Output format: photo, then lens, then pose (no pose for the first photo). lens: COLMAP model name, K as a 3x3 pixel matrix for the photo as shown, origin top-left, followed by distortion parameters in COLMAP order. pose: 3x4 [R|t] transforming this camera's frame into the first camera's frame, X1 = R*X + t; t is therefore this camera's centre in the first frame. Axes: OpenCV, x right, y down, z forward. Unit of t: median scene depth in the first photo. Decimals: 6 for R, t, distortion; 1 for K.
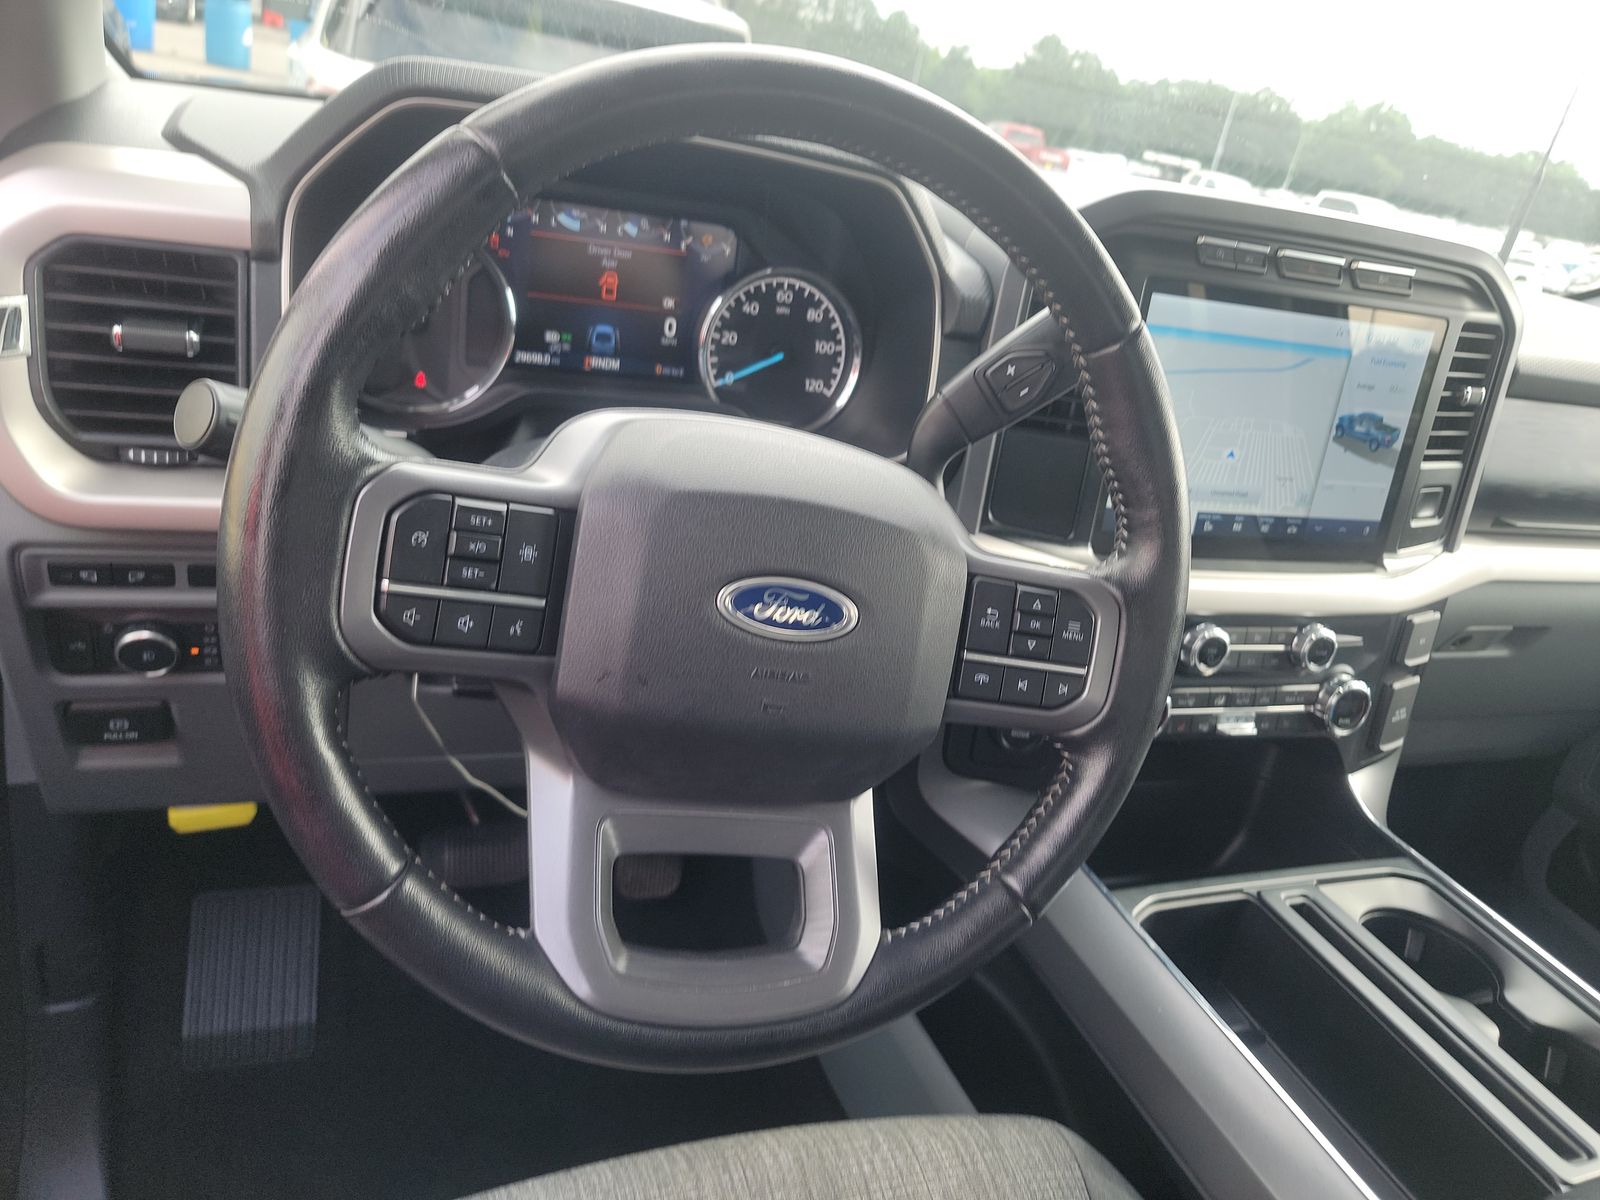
lens RADIAL K [[1111.5, 0, 808.7], [0, 1111.5, 584.5], [0, 0, 1]] dist [0.035489, -0.044170]
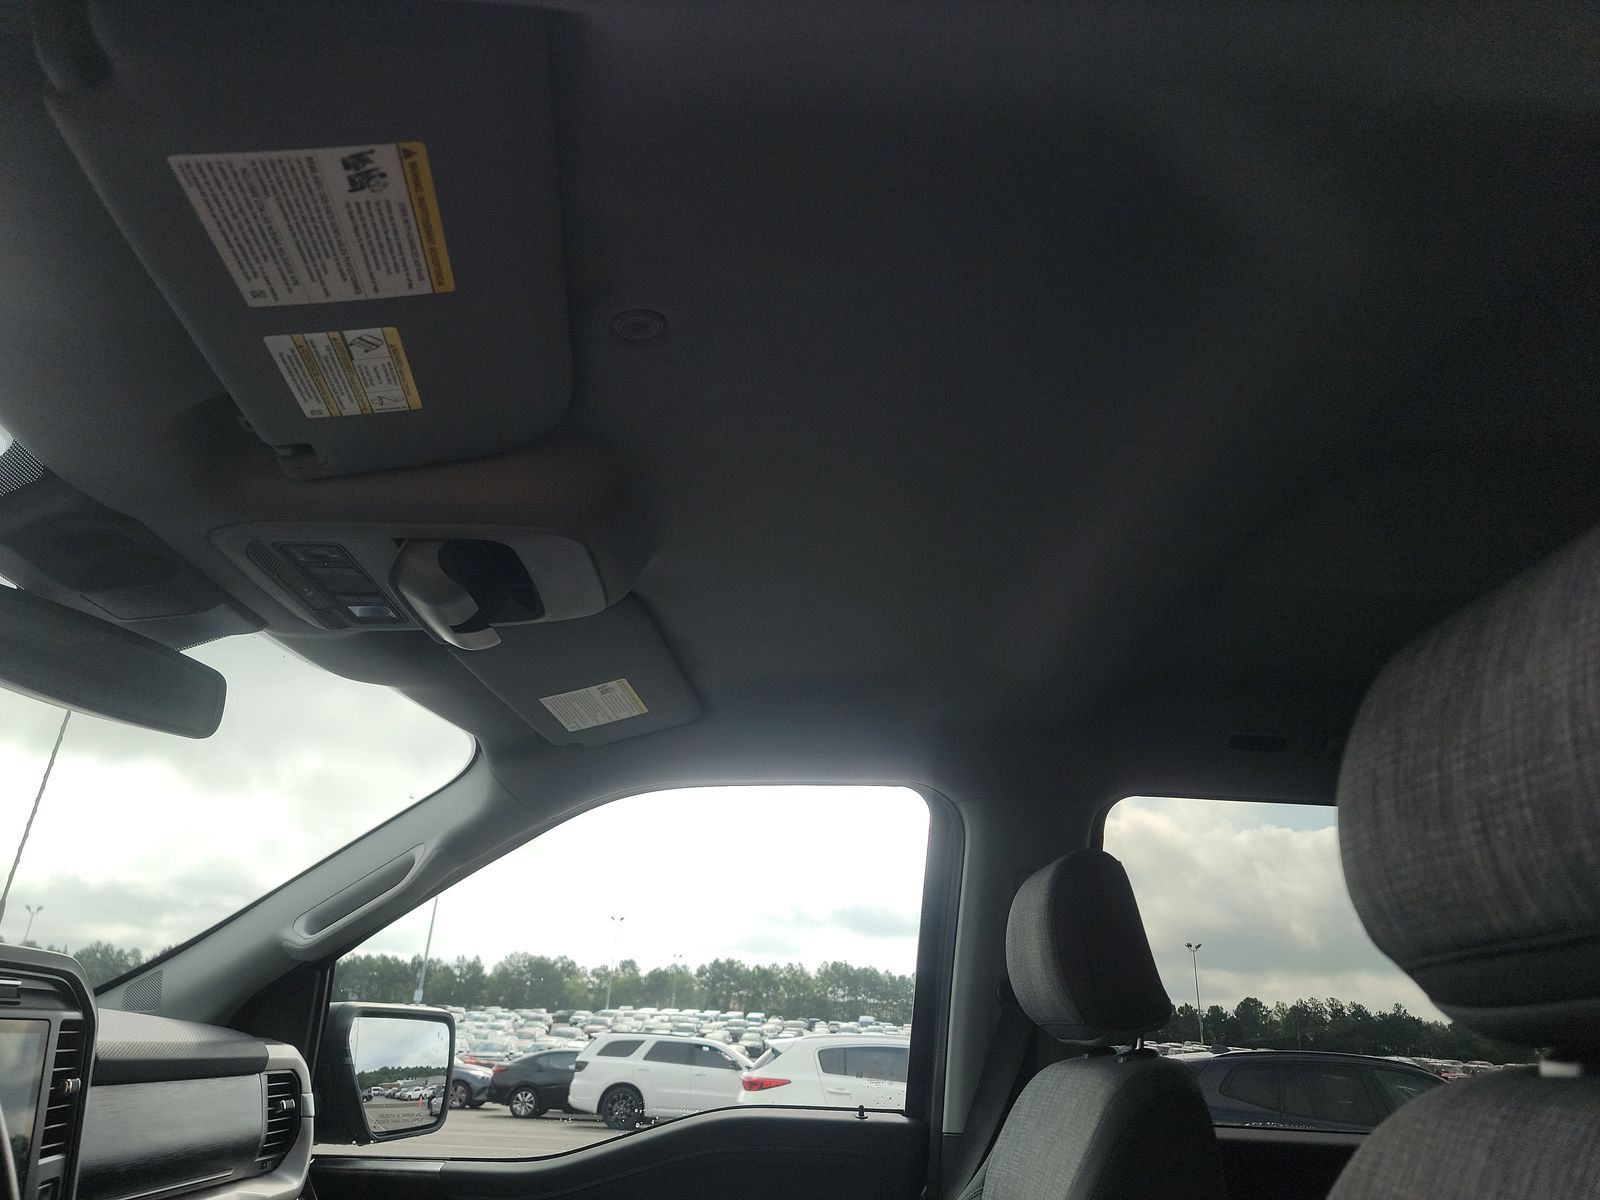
lens RADIAL K [[1111.5, 0, 836.8], [0, 1111.5, 557.3], [0, 0, 1]] dist [0.035489, -0.044170]
pose [[0.296118, 0.225055, 0.928259, -0.404397], [0.386074, 0.860715, -0.331838, 0.050873], [-0.873648, 0.456640, 0.167985, -0.129882]]
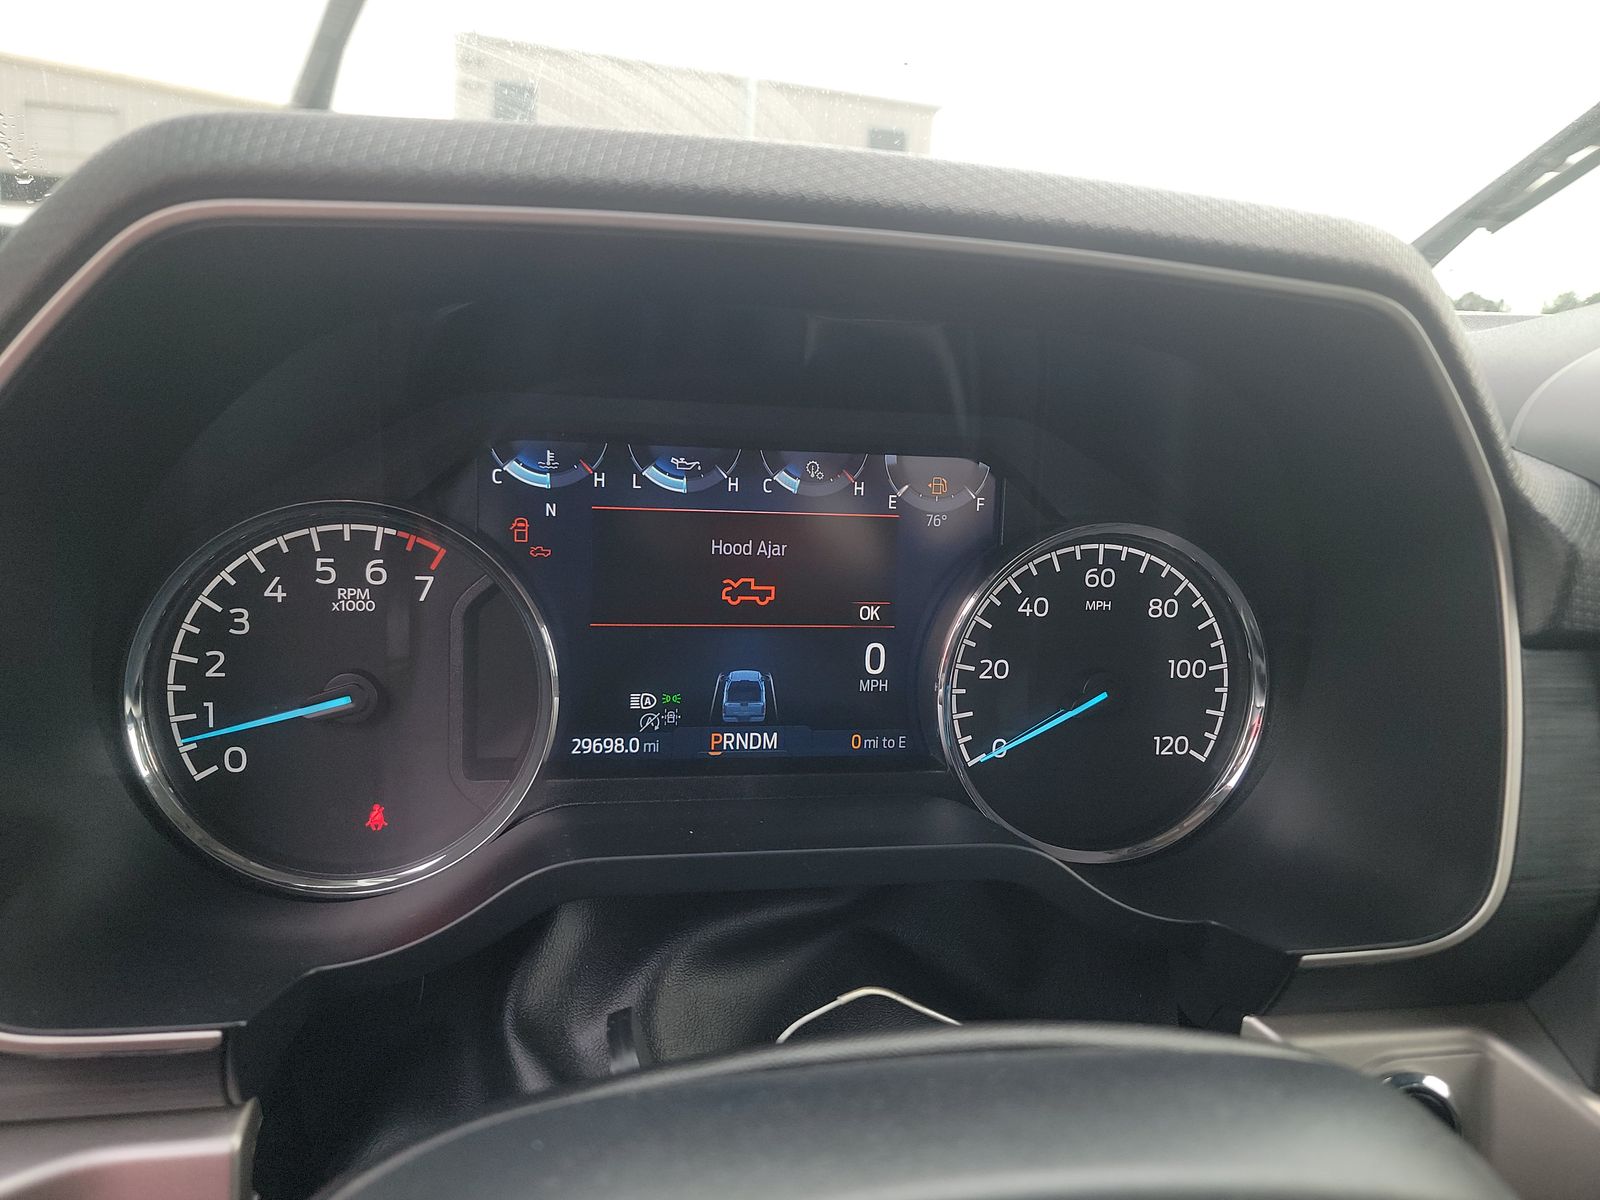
lens RADIAL K [[1111.5, 0, 769.2], [0, 1111.5, 601.9], [0, 0, 1]] dist [0.035489, -0.044170]
pose [[0.974809, -0.079876, -0.208246, -0.064068], [0.036599, 0.978302, -0.203925, -0.155346], [0.220016, 0.191166, 0.956582, 0.504329]]
